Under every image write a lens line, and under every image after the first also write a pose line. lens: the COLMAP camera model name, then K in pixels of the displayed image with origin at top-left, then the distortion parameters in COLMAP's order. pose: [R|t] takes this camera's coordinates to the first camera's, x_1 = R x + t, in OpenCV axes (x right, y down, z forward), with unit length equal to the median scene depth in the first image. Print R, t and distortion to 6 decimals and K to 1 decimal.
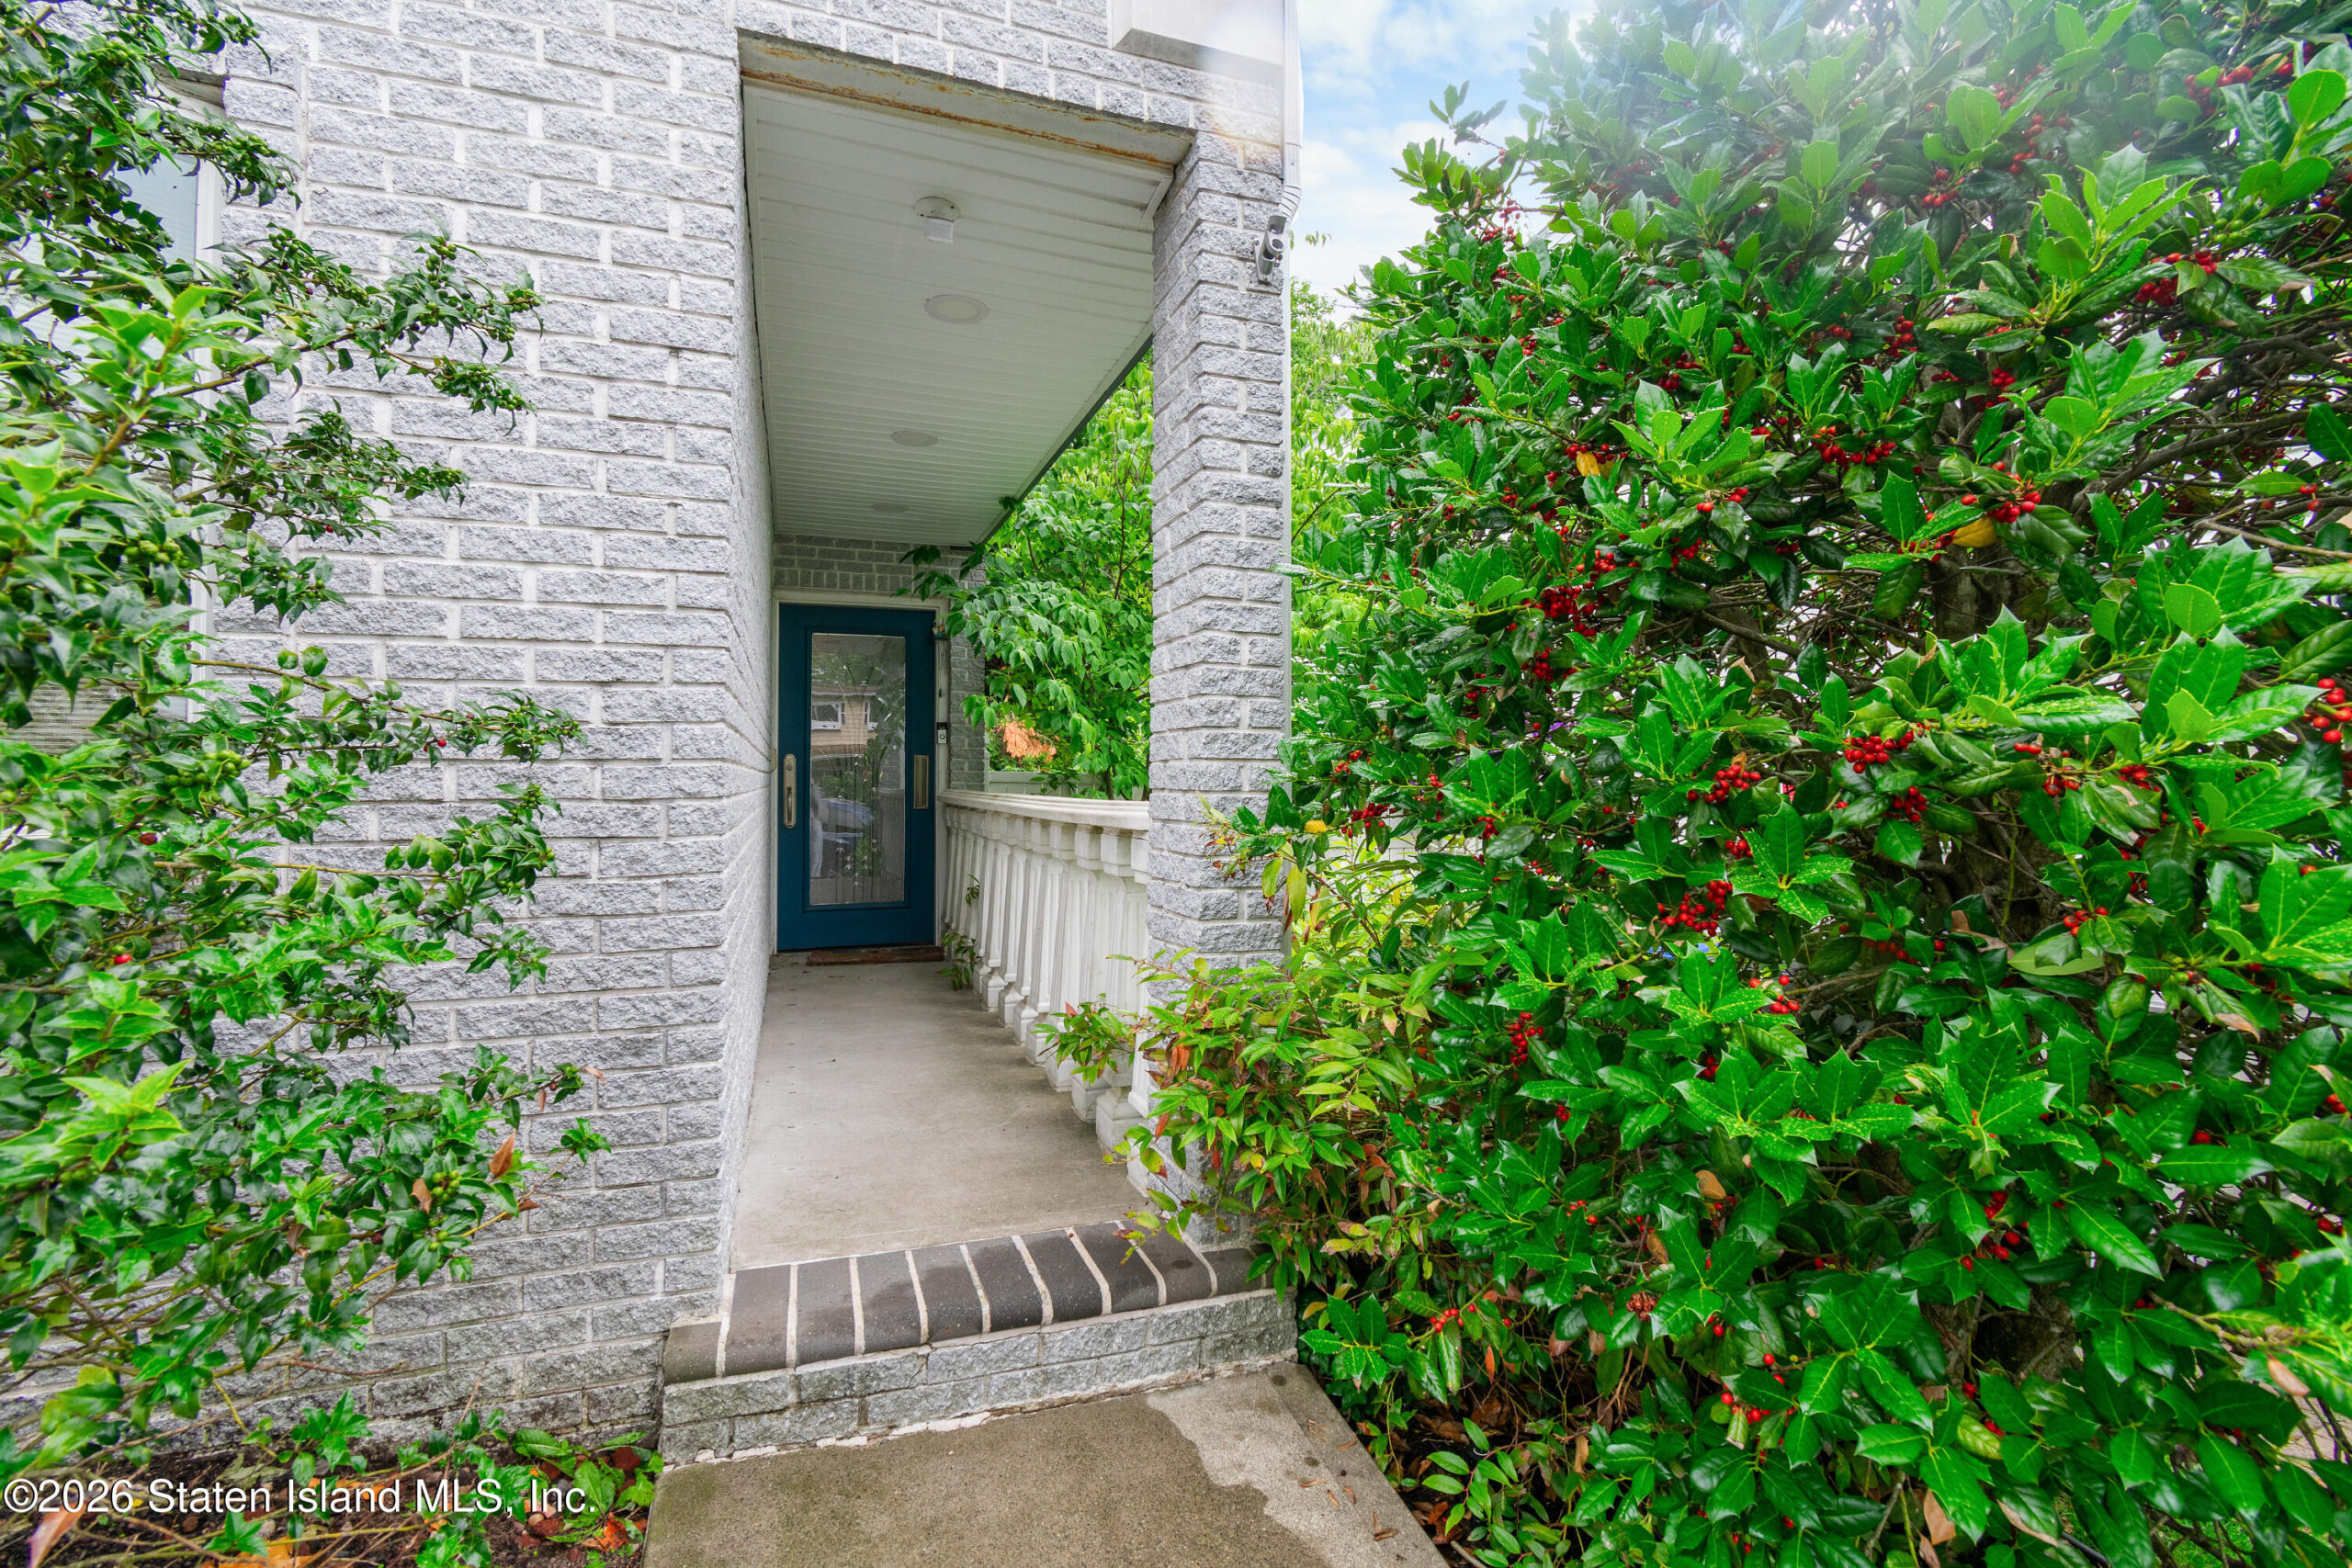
lens RADIAL K [[1101.8, 0, 1173.6], [0, 1101.8, 734.7], [0, 0, 1]] dist [0.000454, 0.000188]
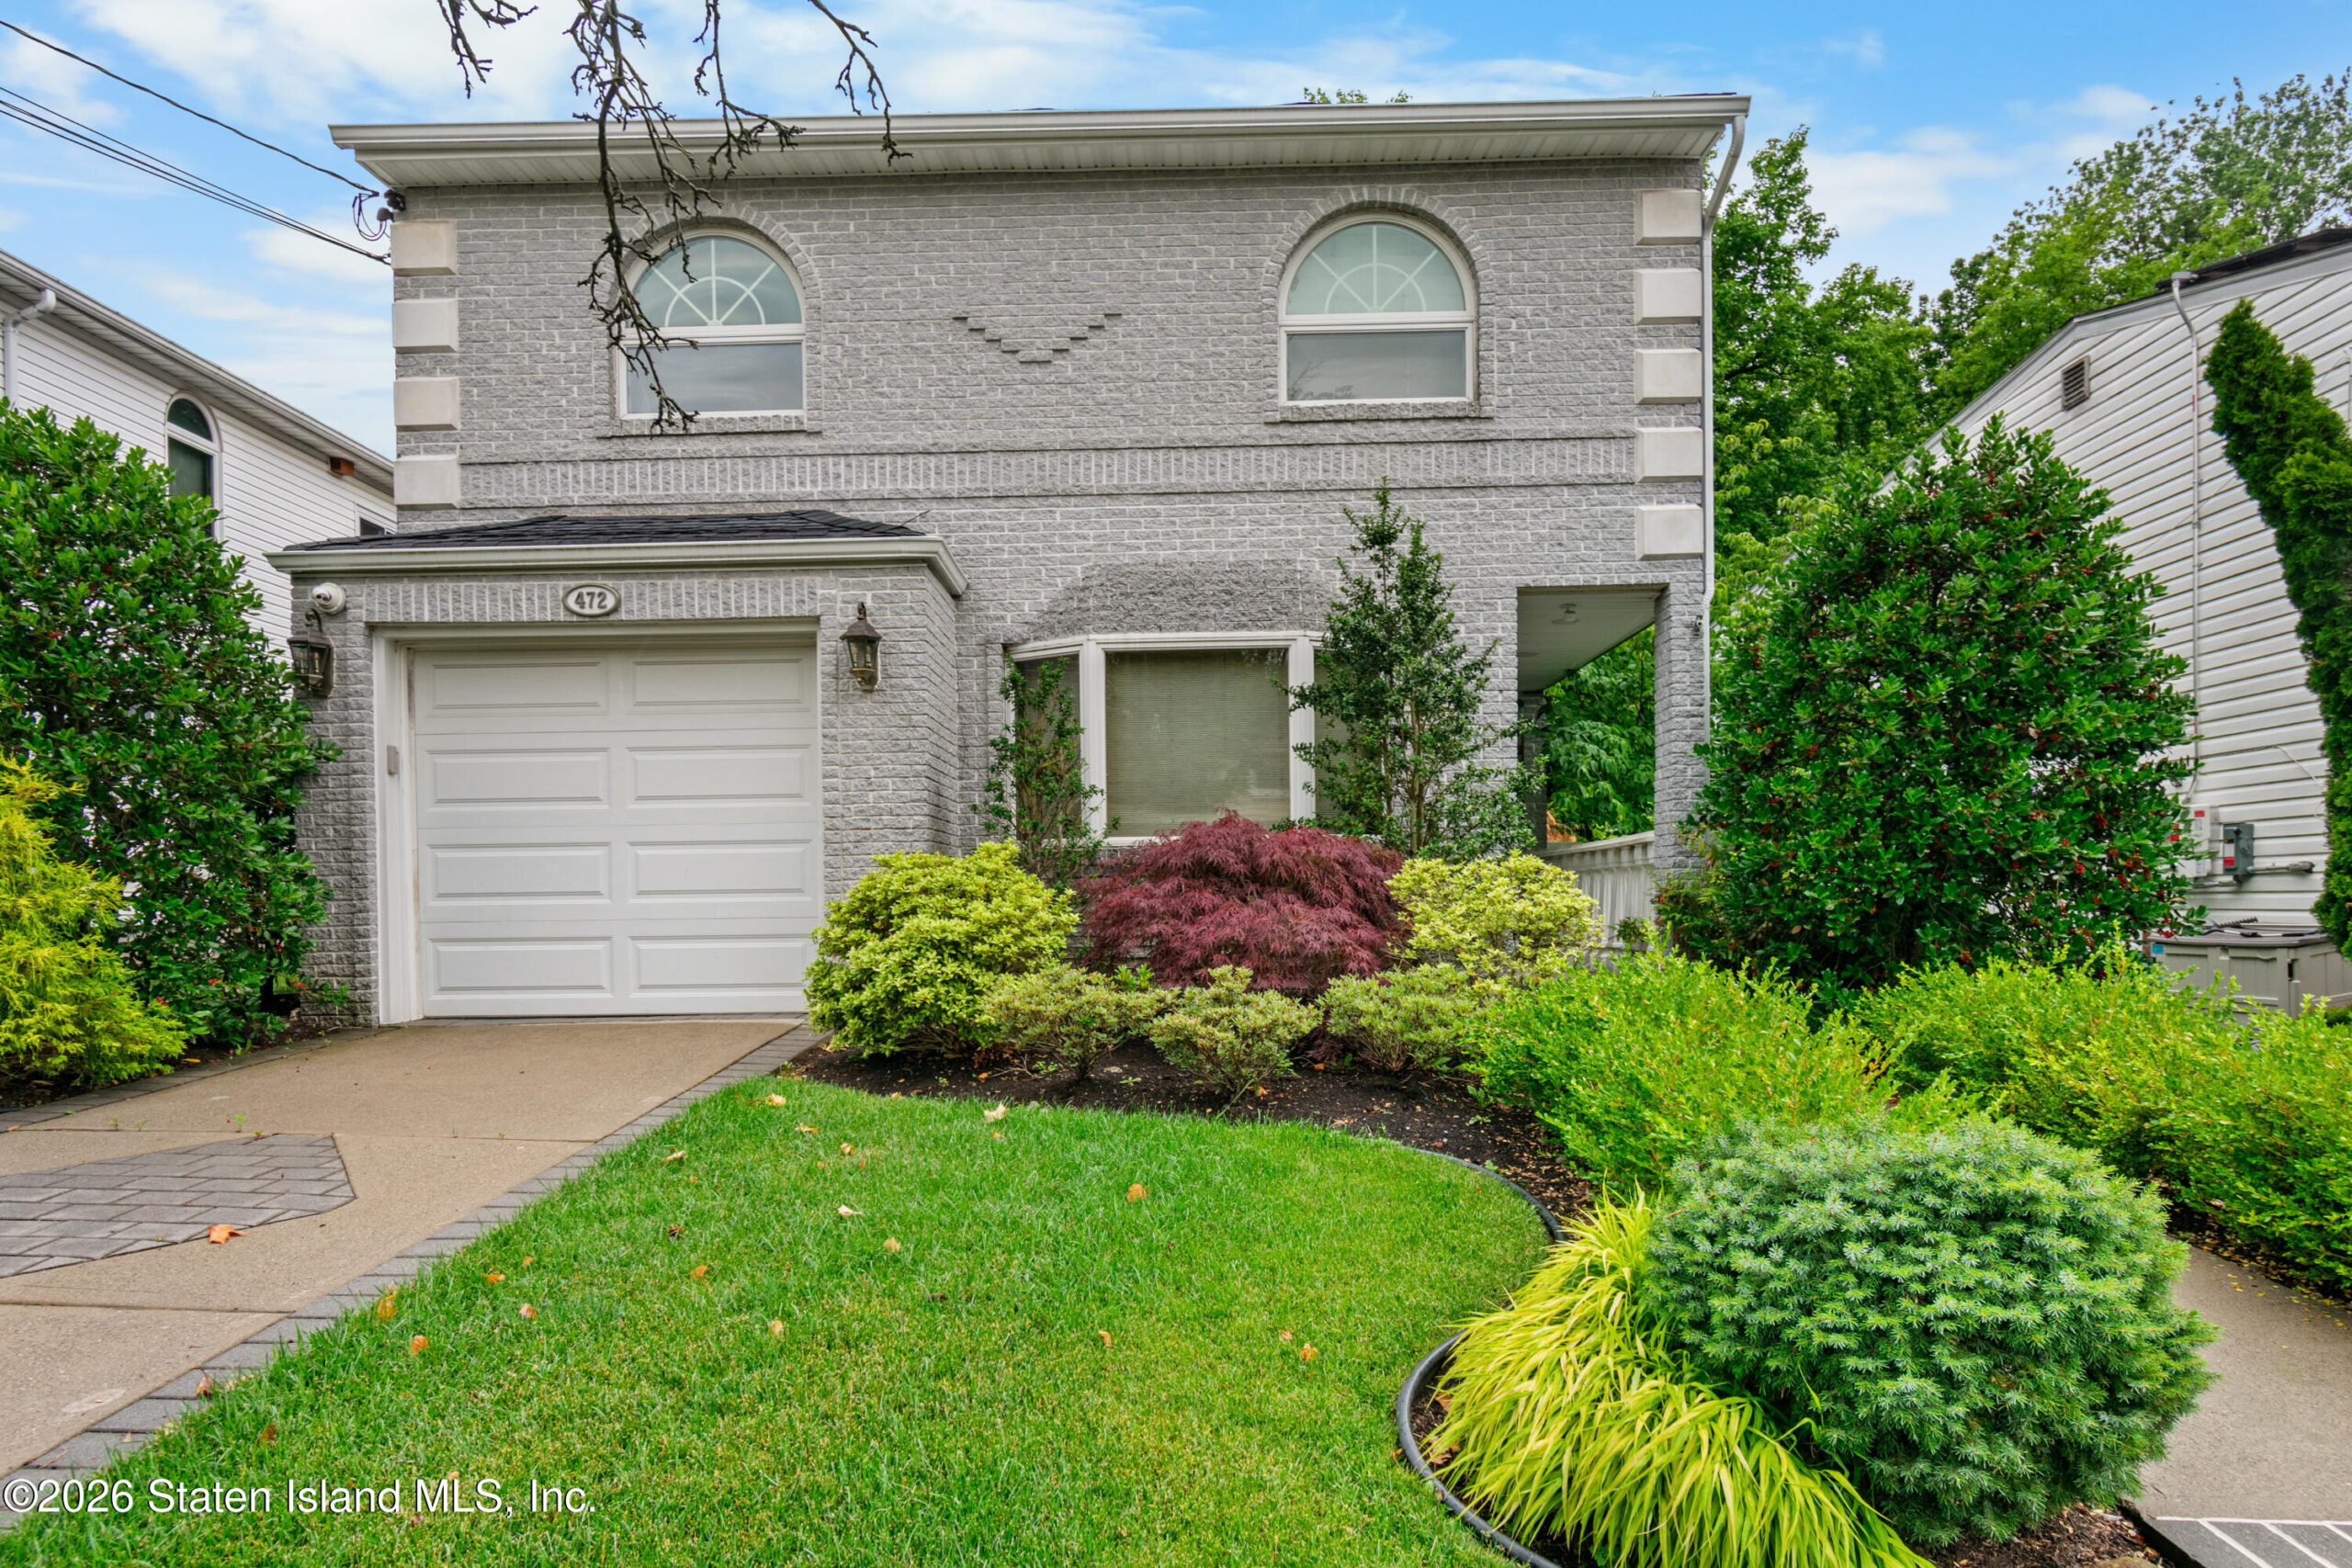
lens RADIAL K [[1454.4, 0, 1166.8], [0, 1454.4, 917.0], [0, 0, 1]] dist [0.003397, -0.003360]
pose [[0.935658, -0.005039, -0.352873, 0.101732], [0.024181, 0.998464, 0.049858, 0.057540], [0.352080, -0.055183, 0.934342, -2.373697]]
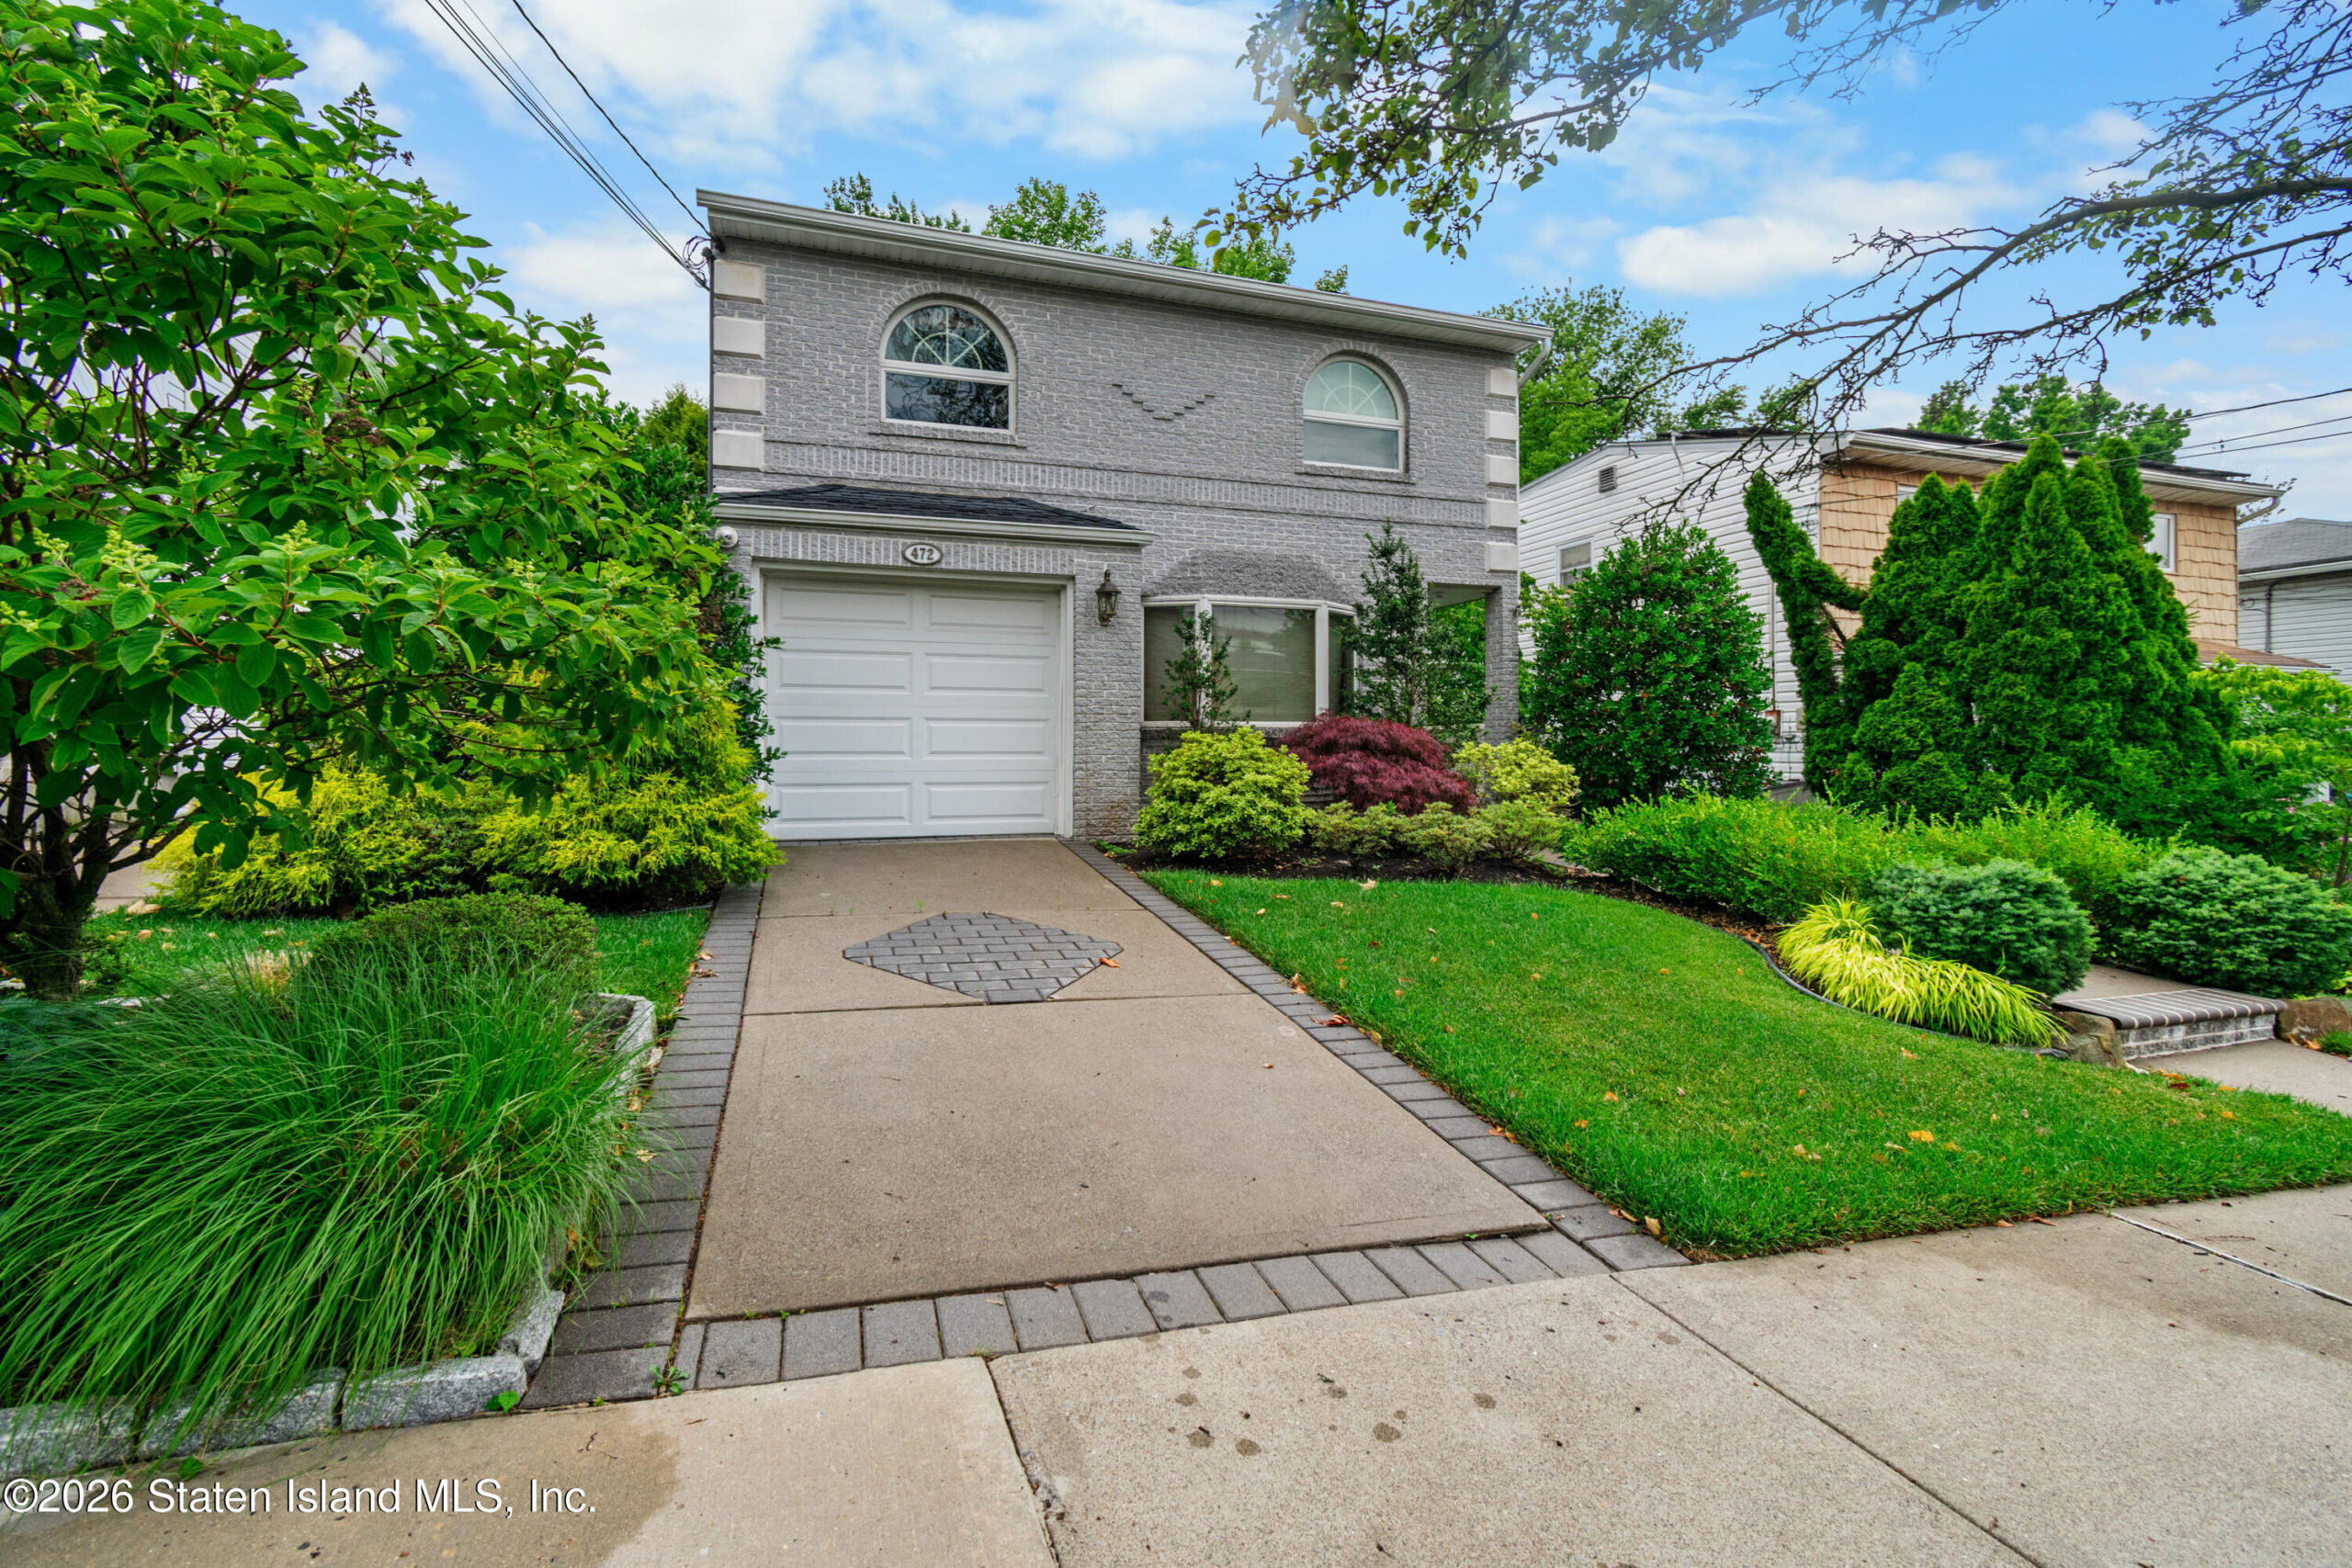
lens RADIAL K [[1101.8, 0, 1173.6], [0, 1101.8, 734.7], [0, 0, 1]] dist [0.000454, 0.000188]
pose [[0.999984, 0.004966, 0.002611, -1.180073], [-0.005037, 0.999601, 0.027781, -0.014781], [-0.002472, -0.027793, 0.999611, -3.220774]]
